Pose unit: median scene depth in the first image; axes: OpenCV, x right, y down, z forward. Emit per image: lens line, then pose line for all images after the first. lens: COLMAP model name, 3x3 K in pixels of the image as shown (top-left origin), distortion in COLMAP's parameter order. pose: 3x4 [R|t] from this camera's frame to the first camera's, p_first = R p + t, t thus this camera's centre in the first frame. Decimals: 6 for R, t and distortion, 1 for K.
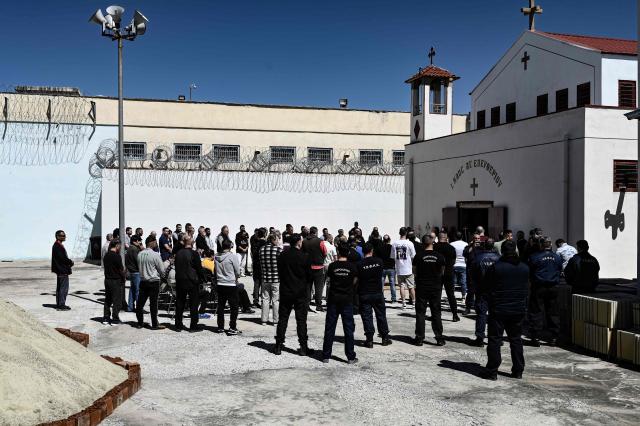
lens RADIAL K [[683.5, 0, 320.0], [0, 683.5, 213.0], [0, 0, 1]] dist [-0.005200, -0.004821]
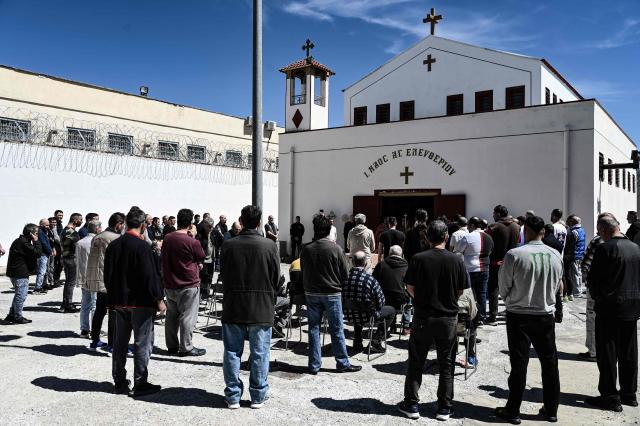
lens RADIAL K [[499.3, 0, 320.0], [0, 499.3, 213.0], [0, 0, 1]] dist [0.000940, 0.001736]
pose [[0.794627, 0.004352, 0.607082, -0.315073], [-0.004993, 0.999987, -0.000633, 0.018383], [-0.607077, -0.002528, 0.794639, 0.457801]]
